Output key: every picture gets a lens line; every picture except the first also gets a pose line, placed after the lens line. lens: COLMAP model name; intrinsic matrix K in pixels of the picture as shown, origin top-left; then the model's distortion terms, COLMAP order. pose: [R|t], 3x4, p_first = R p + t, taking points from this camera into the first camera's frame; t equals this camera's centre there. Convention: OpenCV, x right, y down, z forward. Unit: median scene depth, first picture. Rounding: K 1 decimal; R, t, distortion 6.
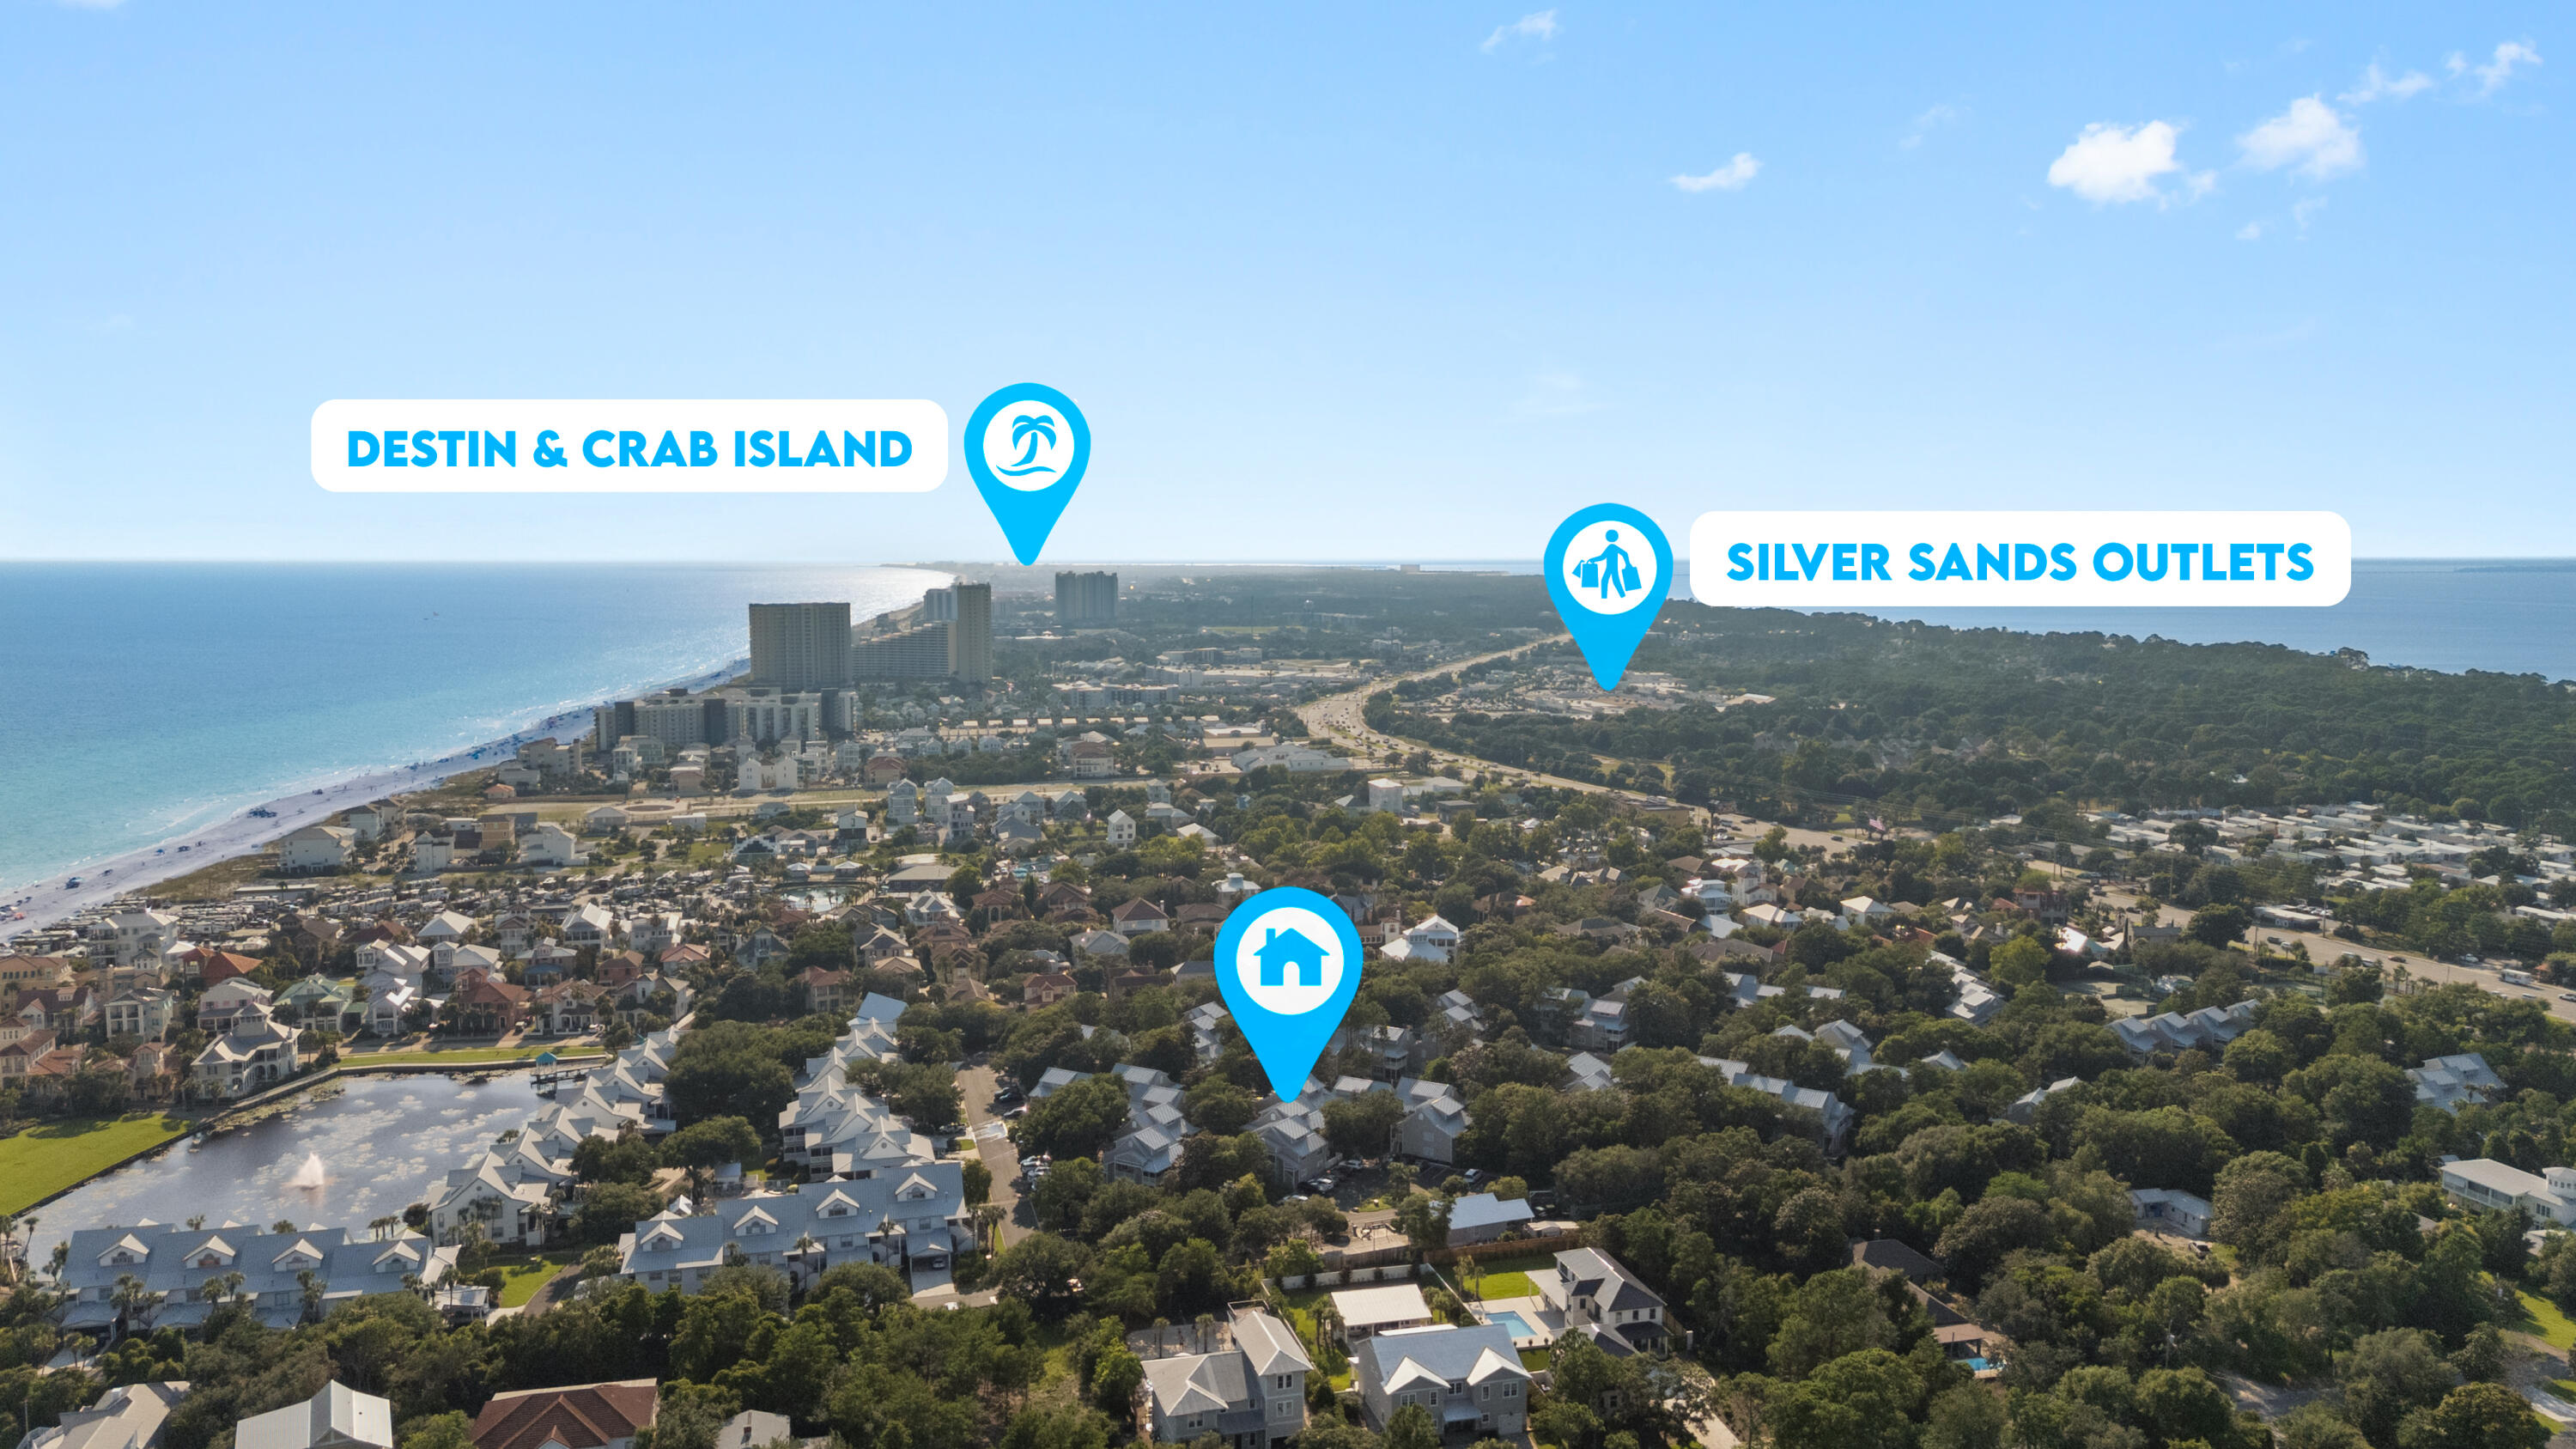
lens RADIAL K [[1905.6, 0, 1290.7], [0, 1905.6, 719.9], [0, 0, 1]] dist [0.085106, -0.067936]
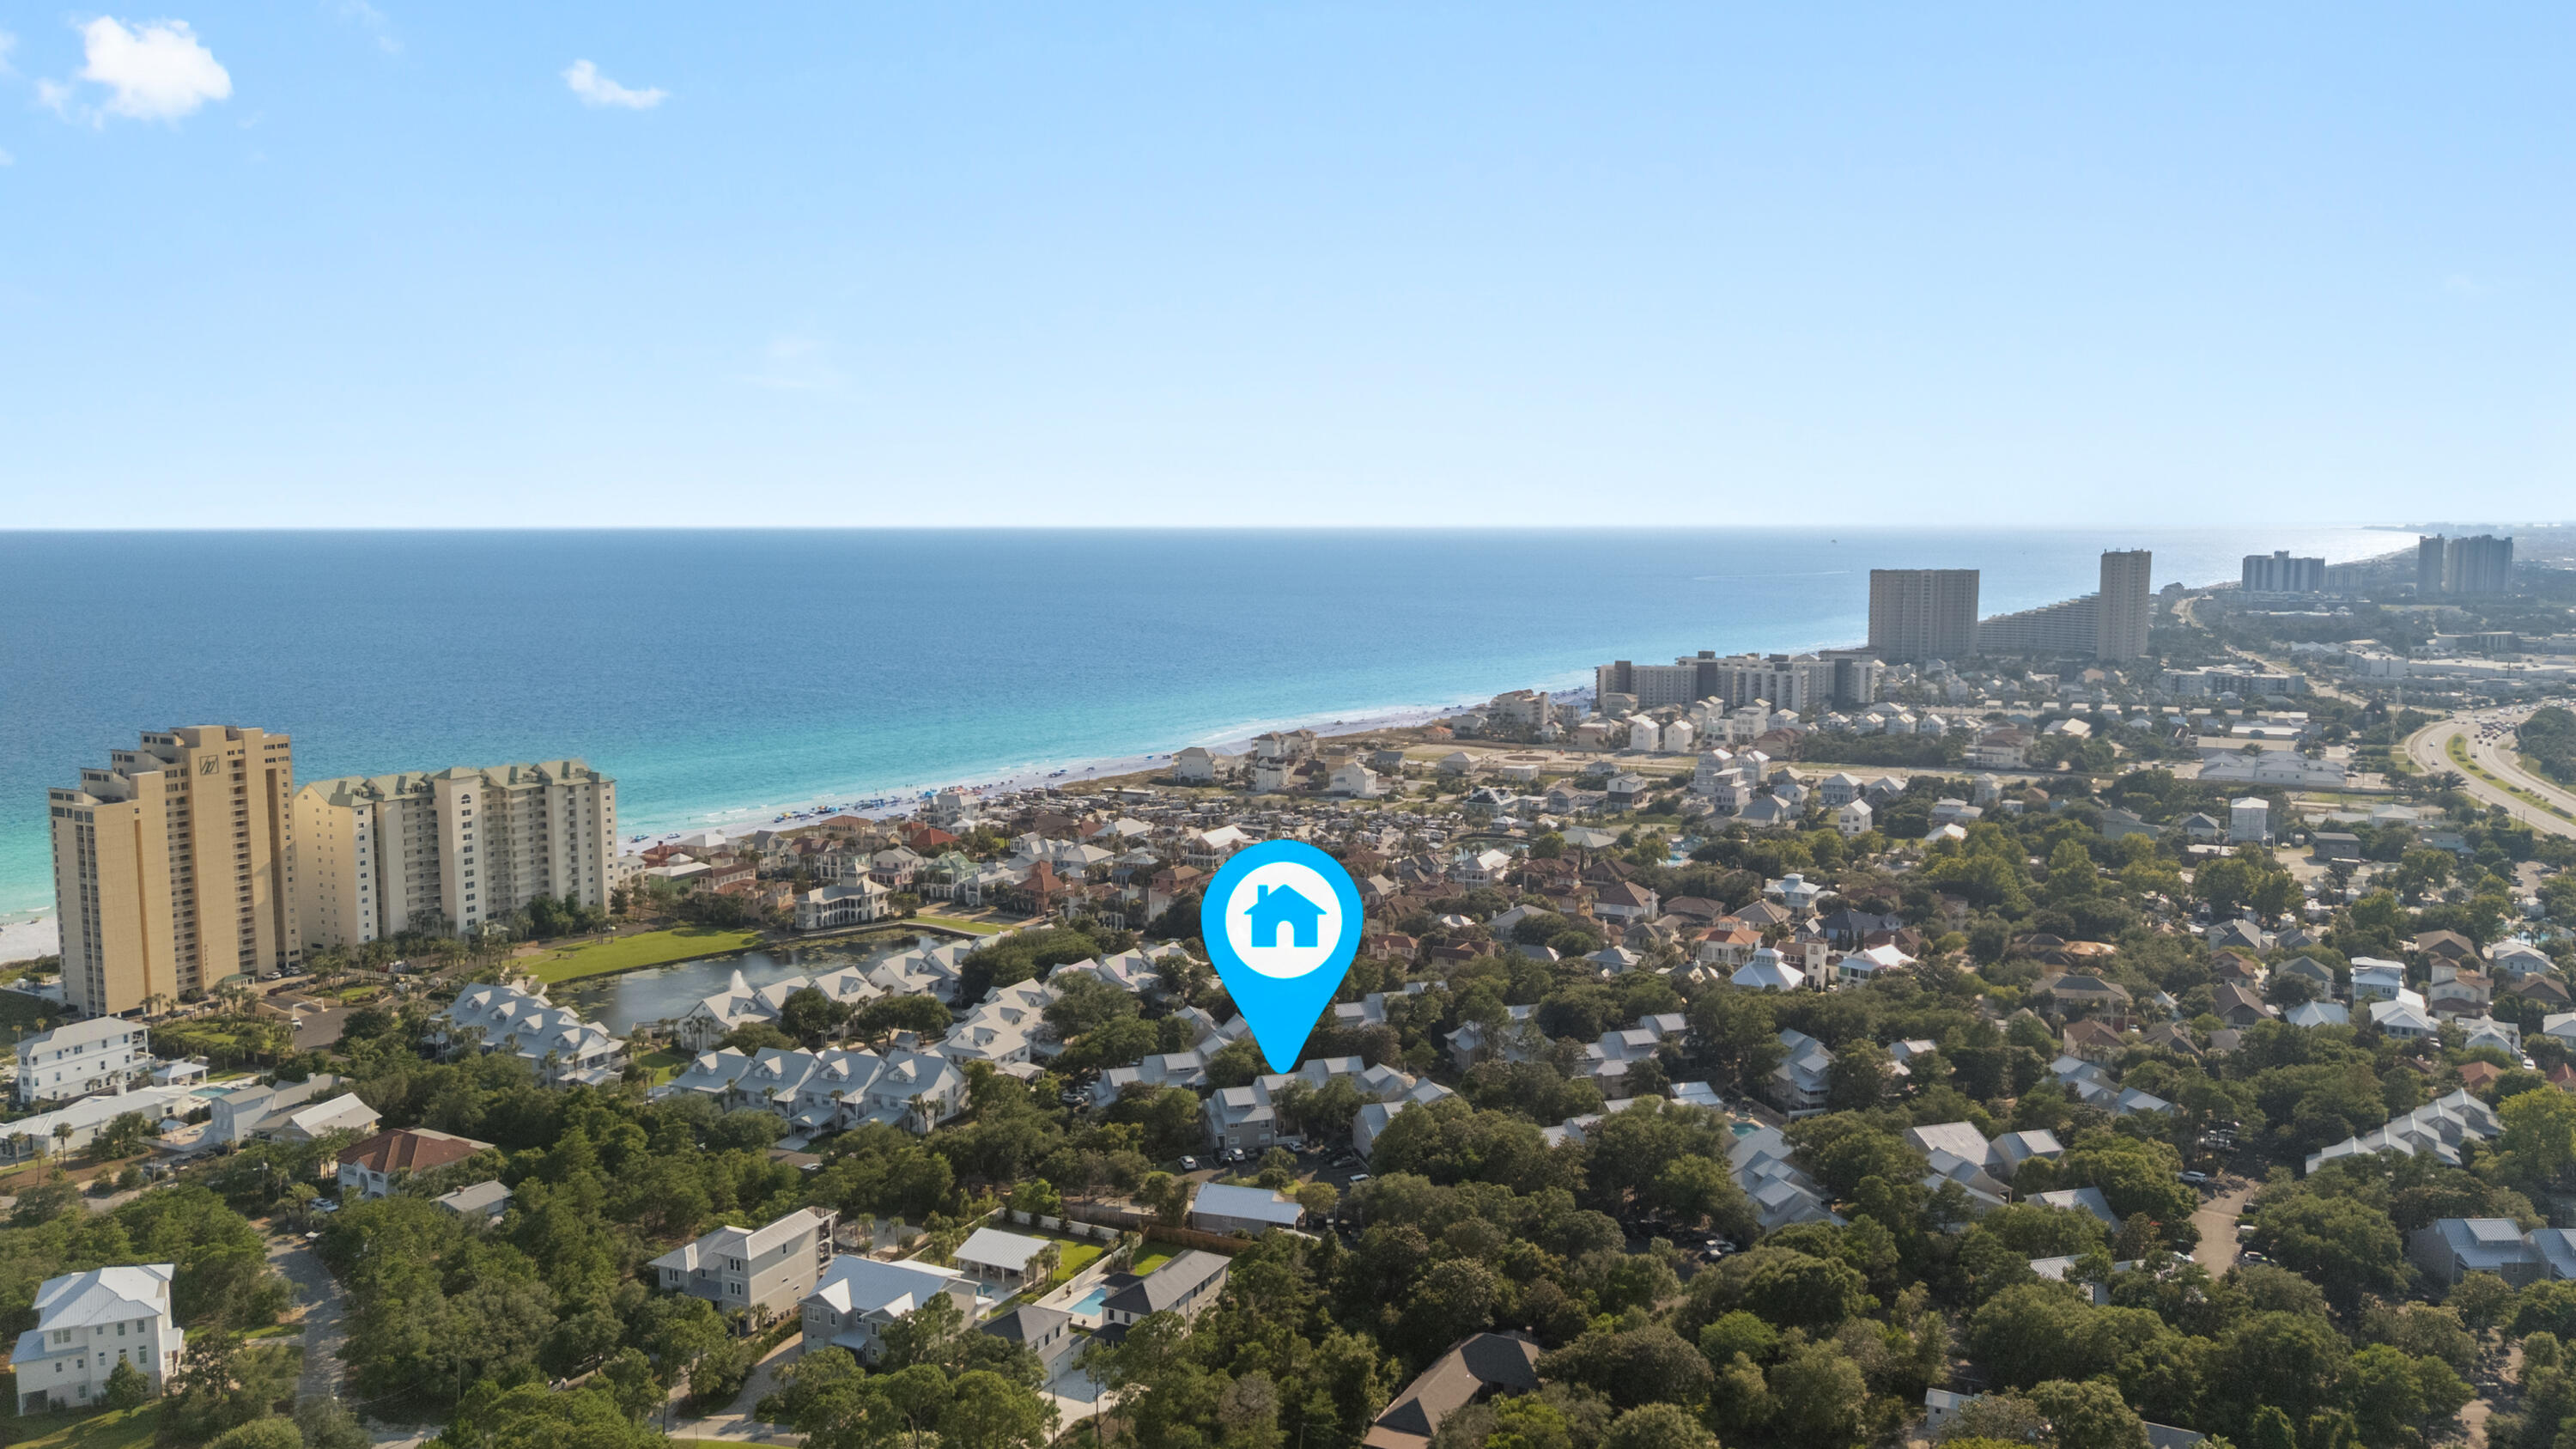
lens RADIAL K [[1905.6, 0, 1288.0], [0, 1905.6, 718.8], [0, 0, 1]] dist [0.085106, -0.067936]
pose [[0.741656, 0.059975, -0.668094, 0.555822], [-0.050675, 0.998158, 0.033351, -0.007508], [0.668864, 0.009121, 0.743329, 0.263149]]
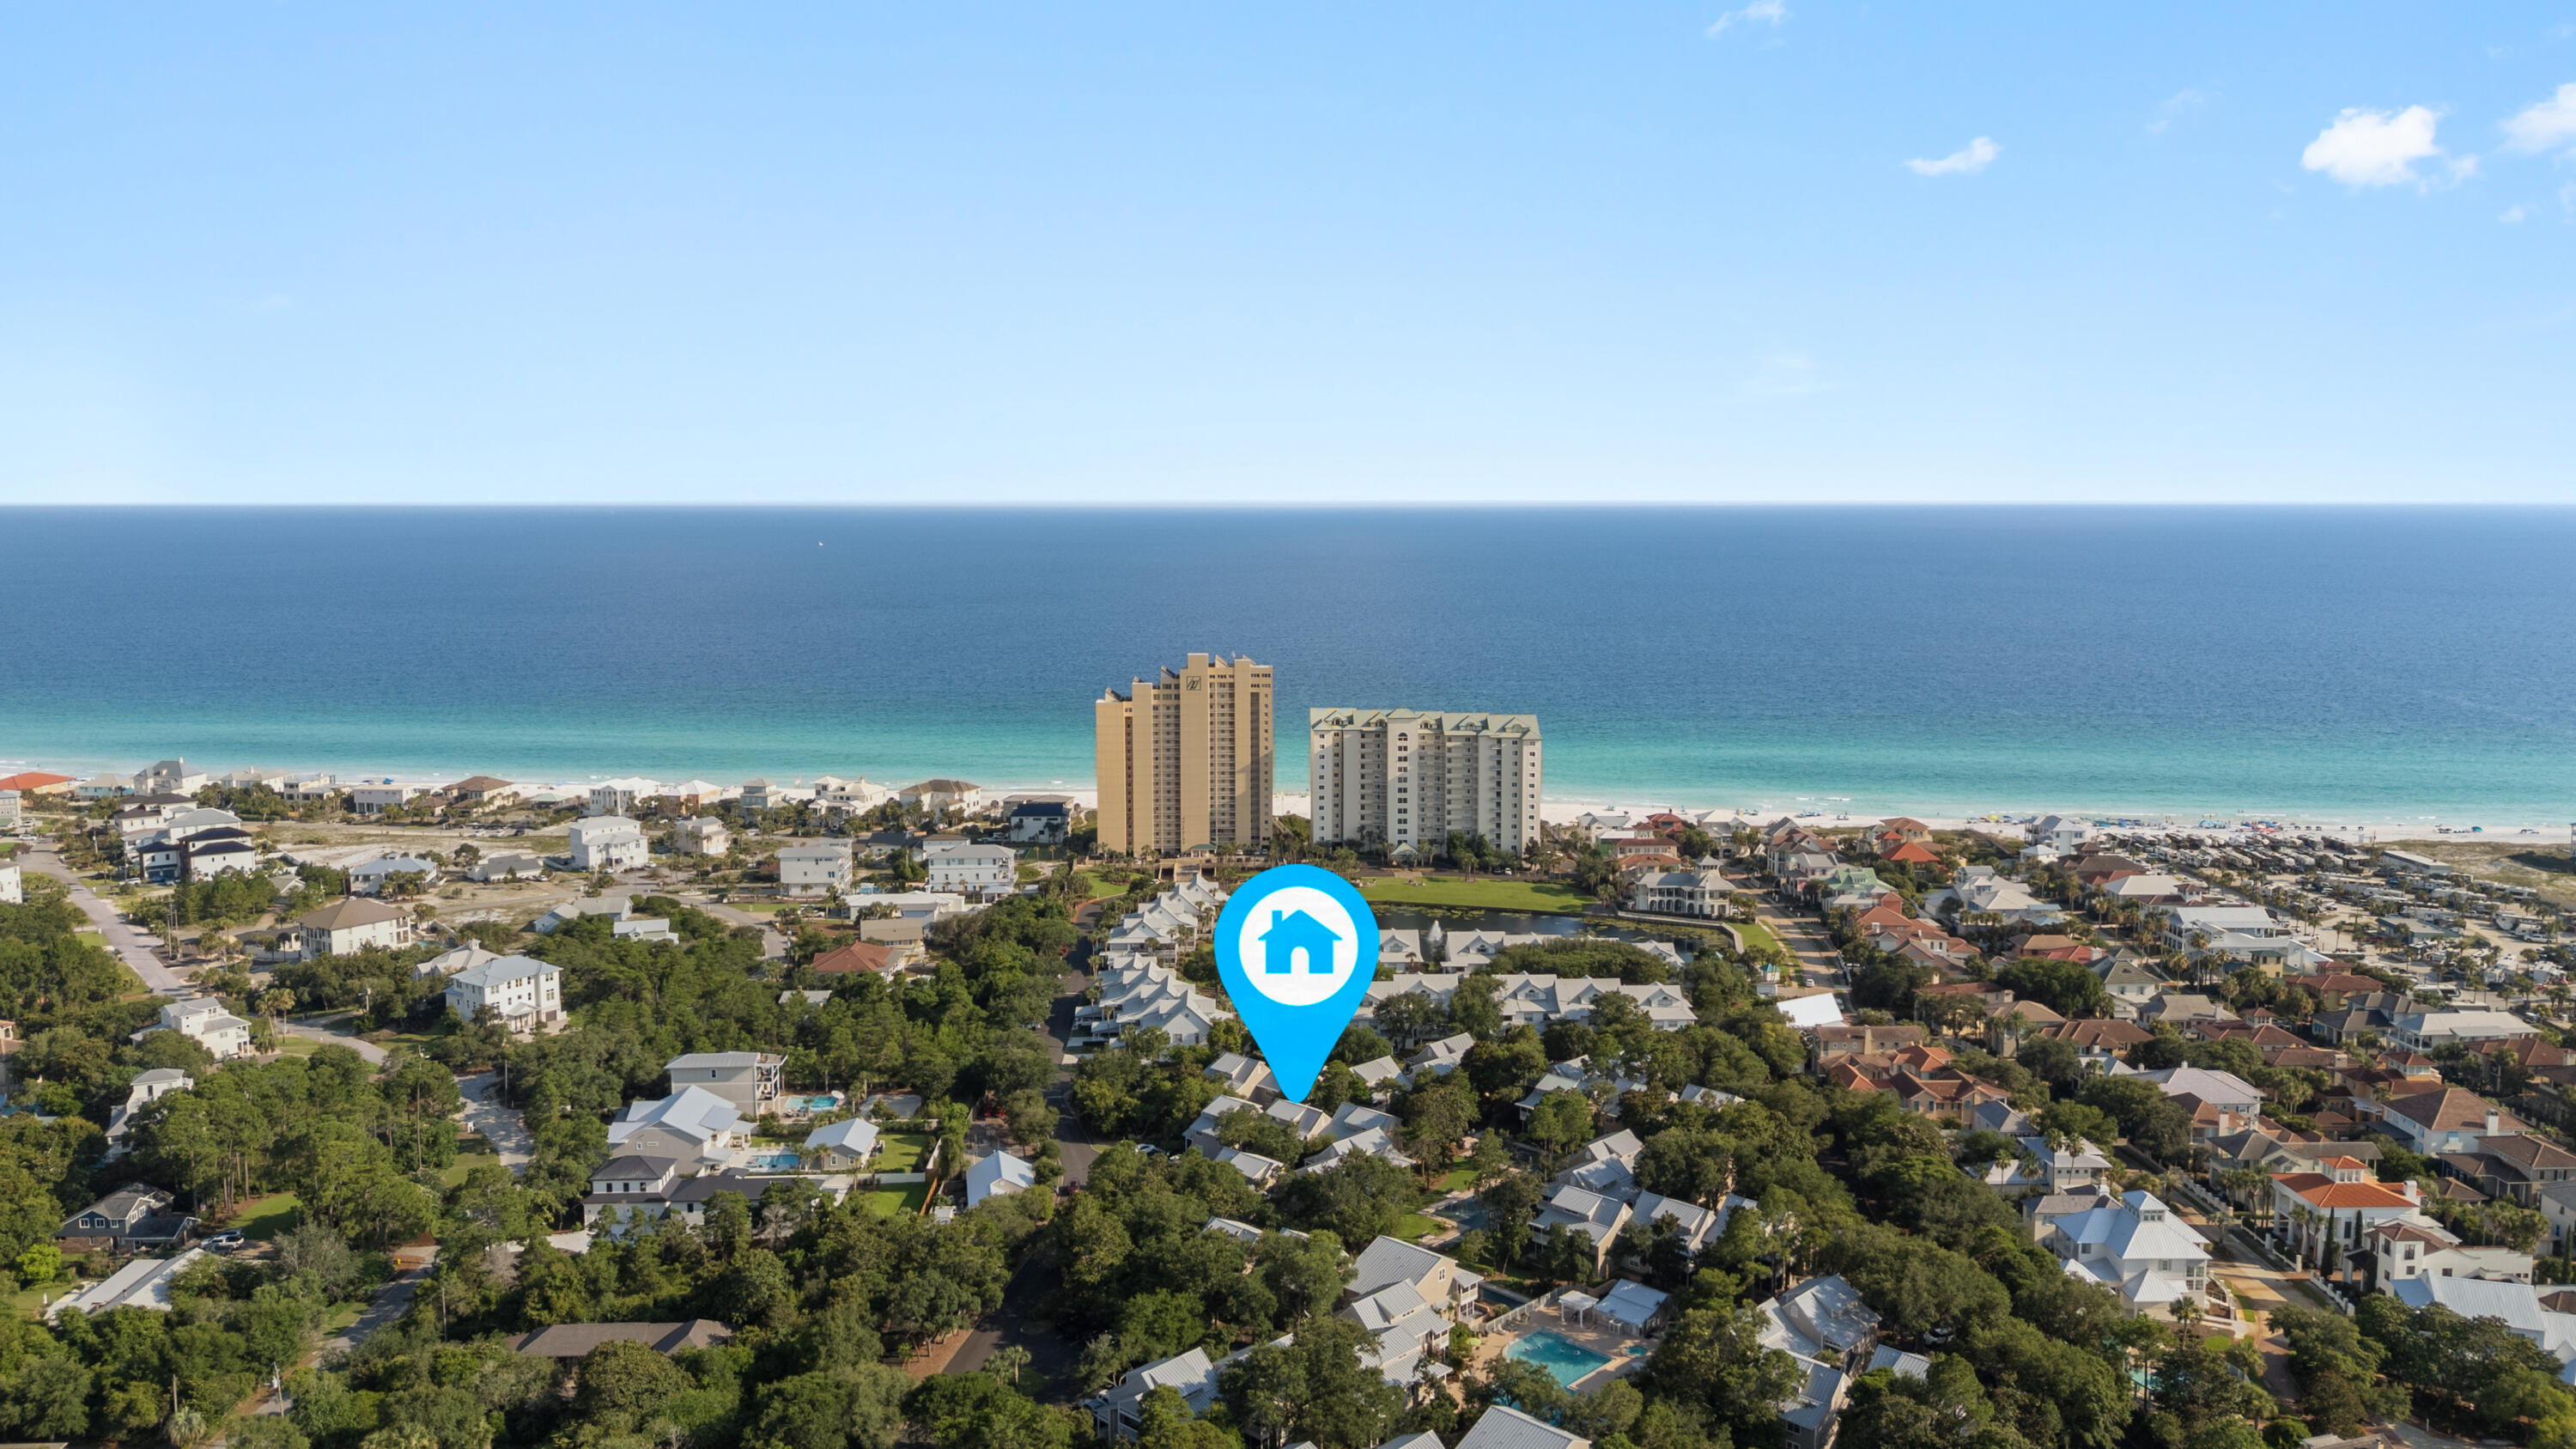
lens RADIAL K [[1905.6, 0, 1280.9], [0, 1905.6, 721.8], [0, 0, 1]] dist [0.085106, -0.067936]
pose [[-0.218196, 0.109930, -0.969694, 0.739780], [-0.087951, 0.987377, 0.131725, -0.078463], [0.971934, 0.114028, -0.205773, 1.030898]]
